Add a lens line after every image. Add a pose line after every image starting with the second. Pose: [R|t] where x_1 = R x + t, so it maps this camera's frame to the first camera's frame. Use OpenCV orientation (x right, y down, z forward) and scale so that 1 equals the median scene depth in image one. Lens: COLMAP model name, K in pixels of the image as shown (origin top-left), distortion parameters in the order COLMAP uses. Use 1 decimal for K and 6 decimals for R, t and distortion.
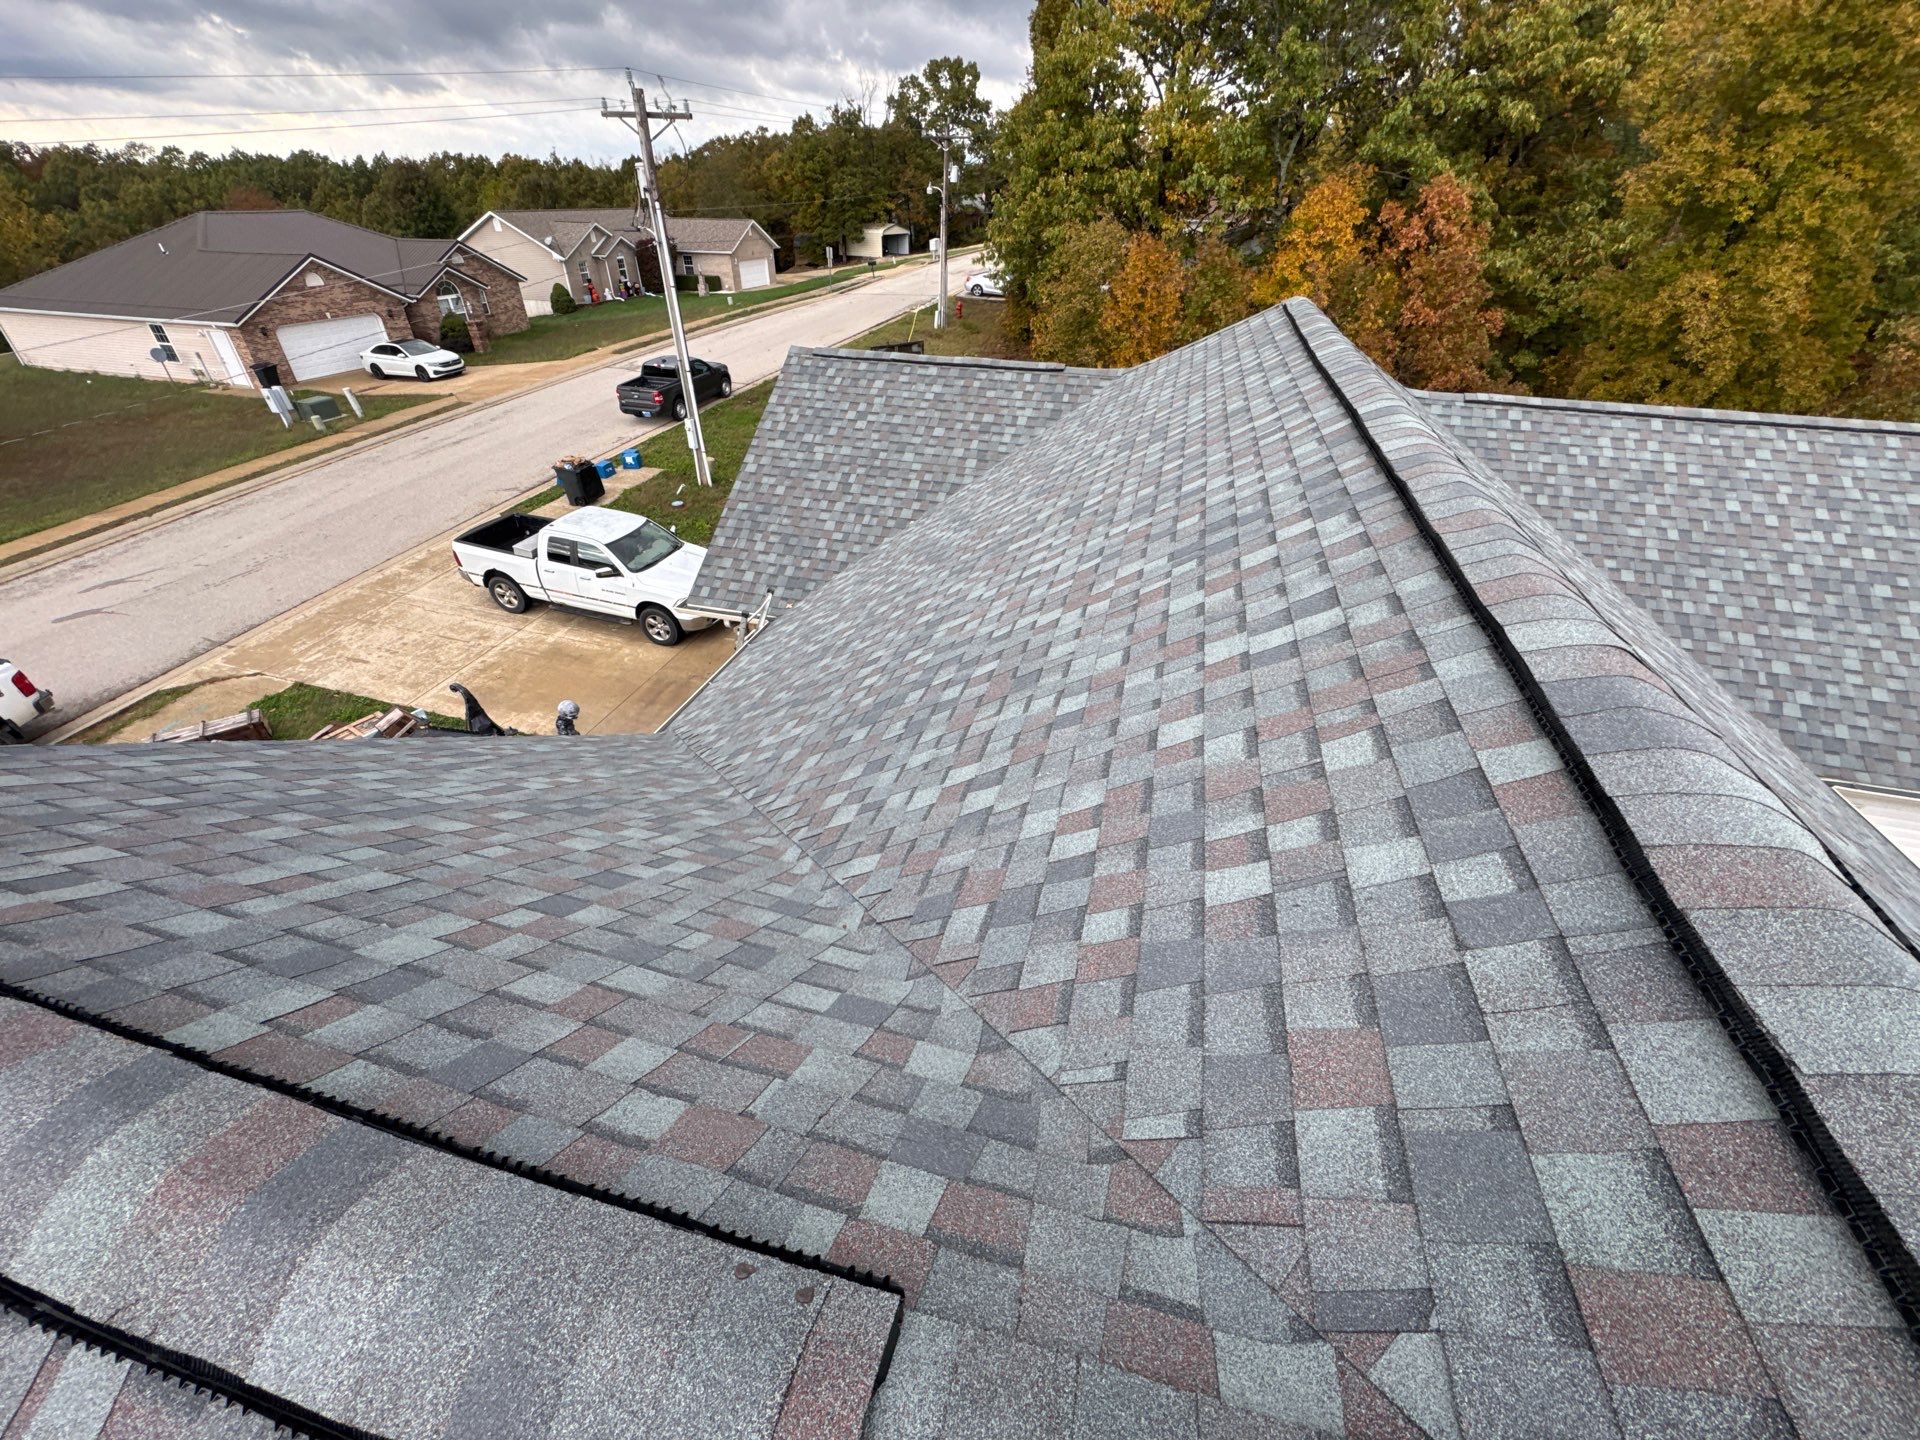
lens RADIAL K [[766.6, 0, 947.3], [0, 766.6, 716.3], [0, 0, 1]] dist [-0.011117, 0.000573]
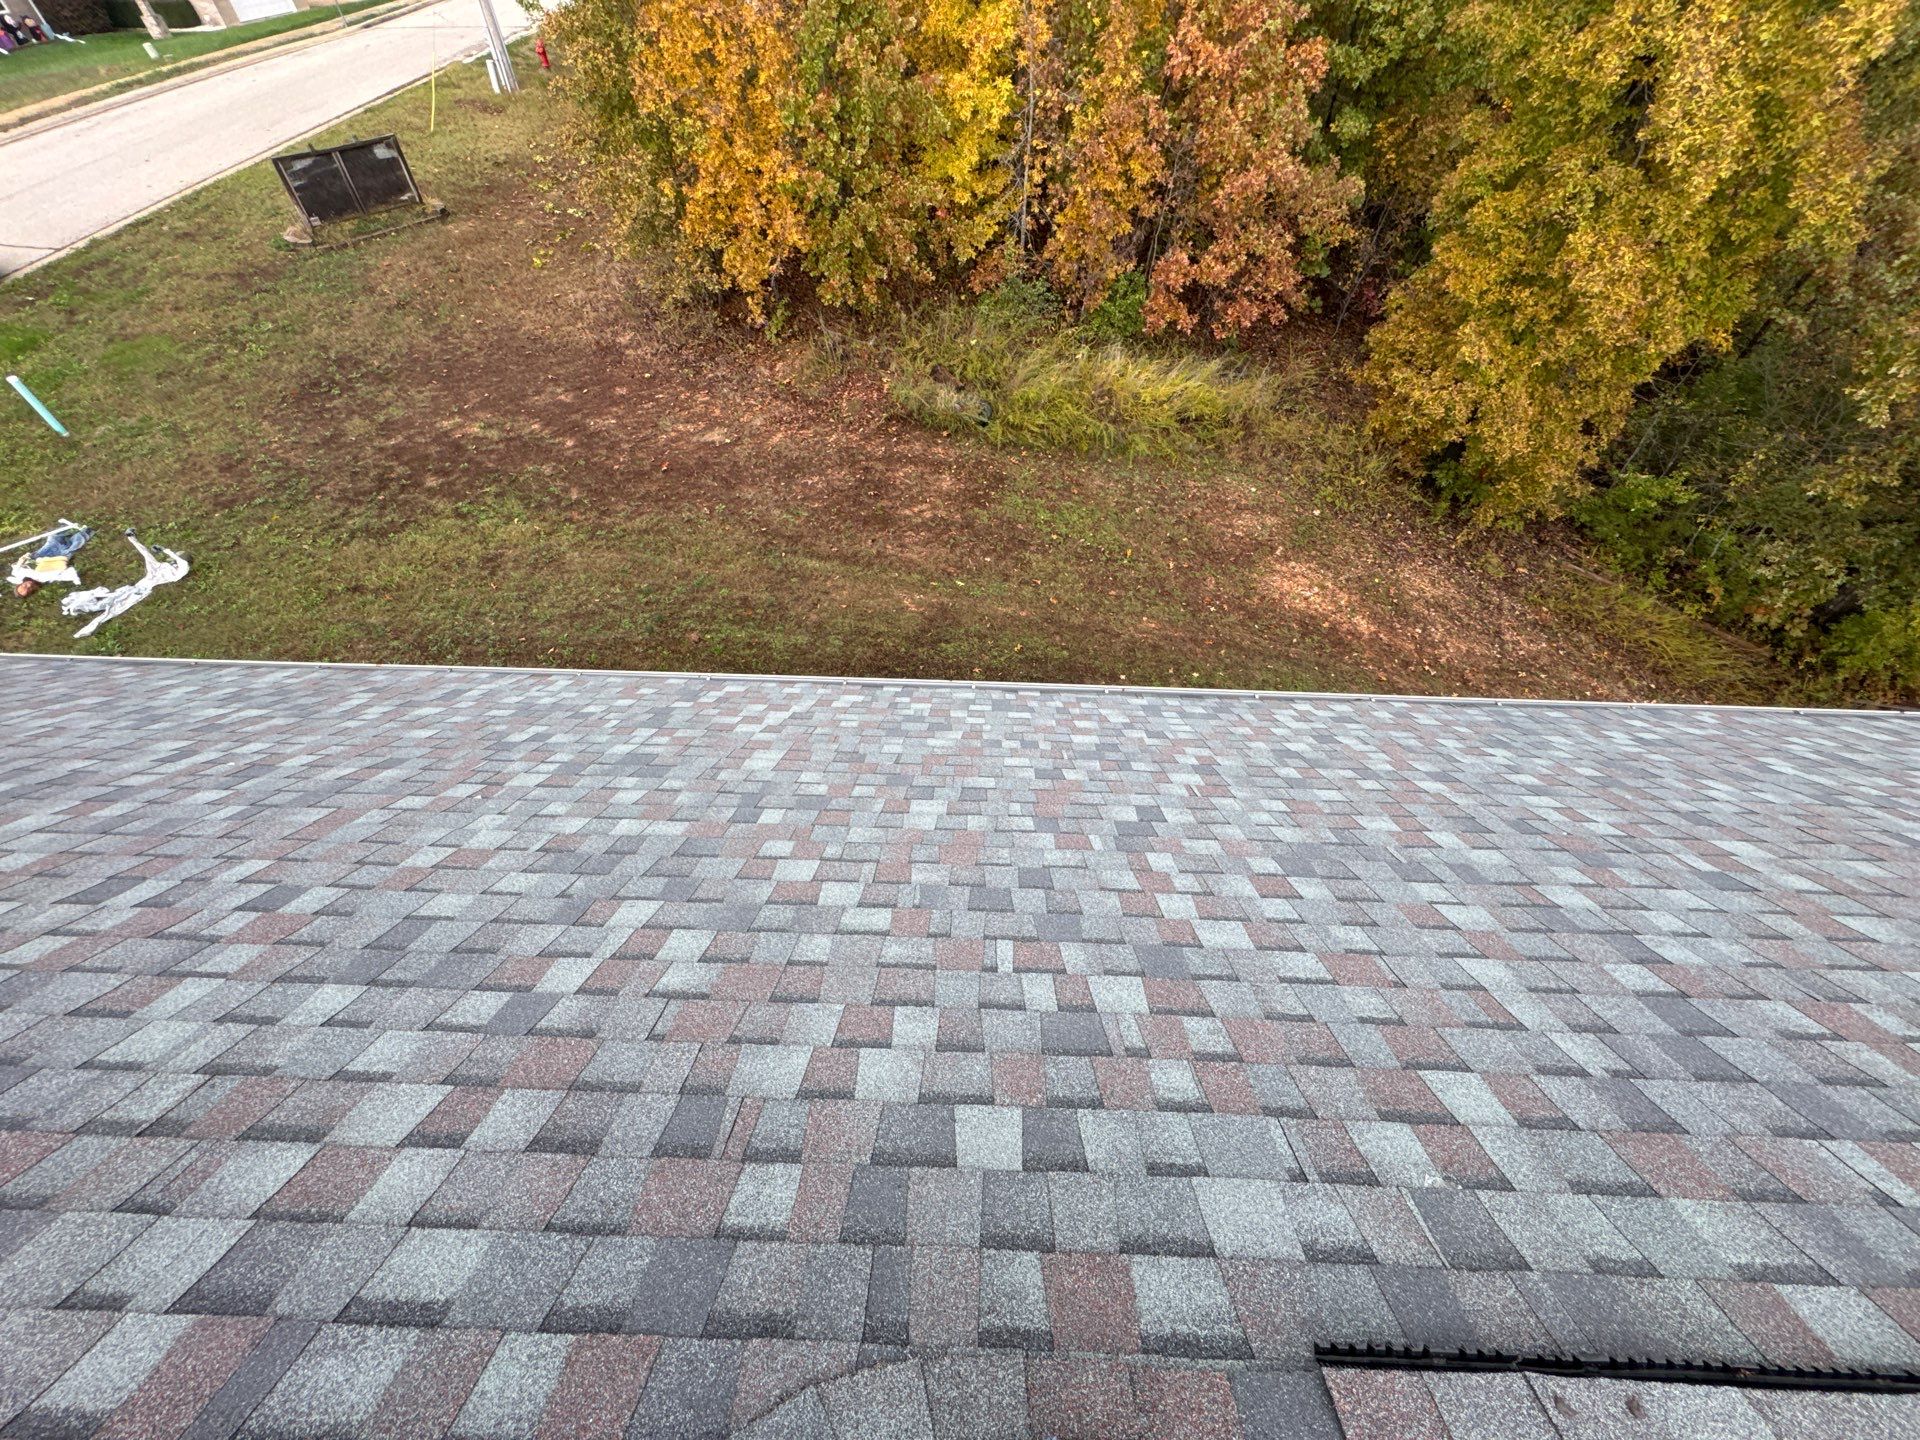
lens RADIAL K [[766.6, 0, 952.3], [0, 766.6, 723.5], [0, 0, 1]] dist [-0.011117, 0.000573]
pose [[0.969231, -0.180819, 0.167021, 0.258075], [0.133617, 0.956332, 0.259953, -0.223479], [-0.206732, -0.229638, 0.951067, 0.383894]]
